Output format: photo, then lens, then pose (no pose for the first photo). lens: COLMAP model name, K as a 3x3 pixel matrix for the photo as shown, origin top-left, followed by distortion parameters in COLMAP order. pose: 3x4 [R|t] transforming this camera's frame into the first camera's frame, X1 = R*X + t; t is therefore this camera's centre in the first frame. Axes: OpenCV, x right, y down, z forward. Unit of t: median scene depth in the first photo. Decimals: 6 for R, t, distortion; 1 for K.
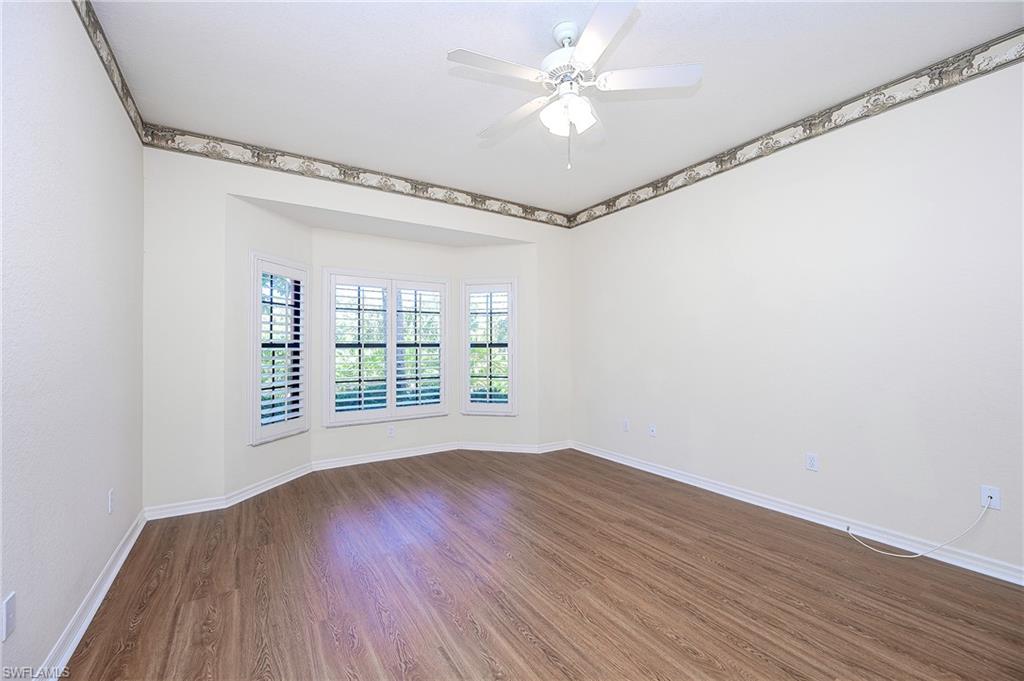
lens RADIAL K [[422.2, 0, 501.3], [0, 422.2, 341.9], [0, 0, 1]] dist [-0.008318, 0.002729]
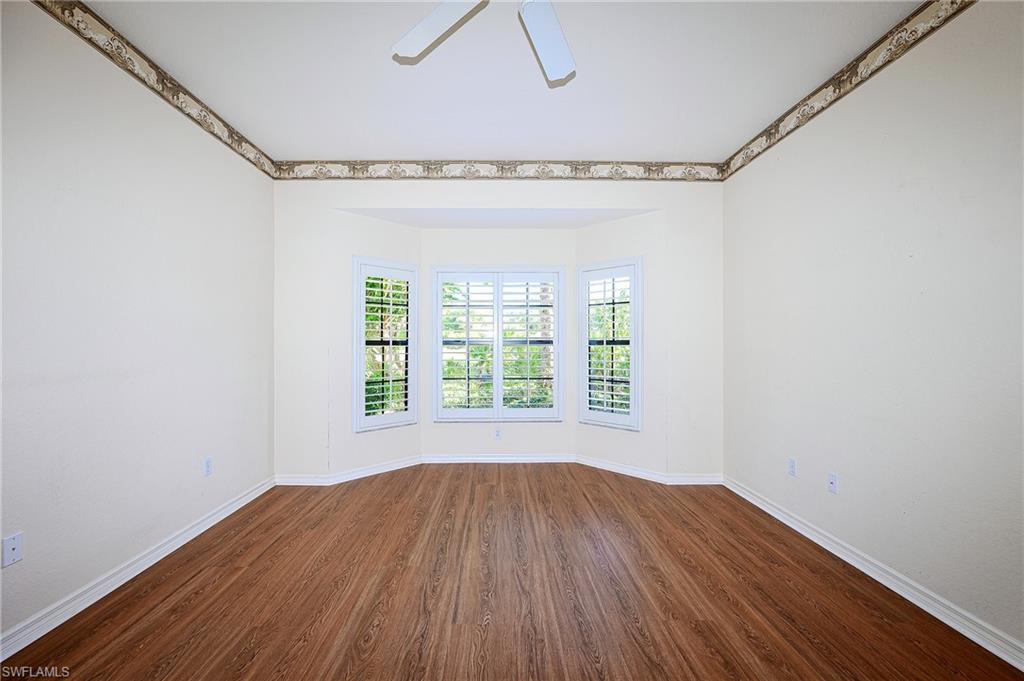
lens RADIAL K [[422.2, 0, 508.3], [0, 422.2, 342.7], [0, 0, 1]] dist [-0.008318, 0.002729]
pose [[0.846320, 0.007400, -0.532624, 0.281271], [0.005202, 0.999741, 0.022156, -0.013226], [0.532650, -0.021522, 0.846062, 0.227428]]
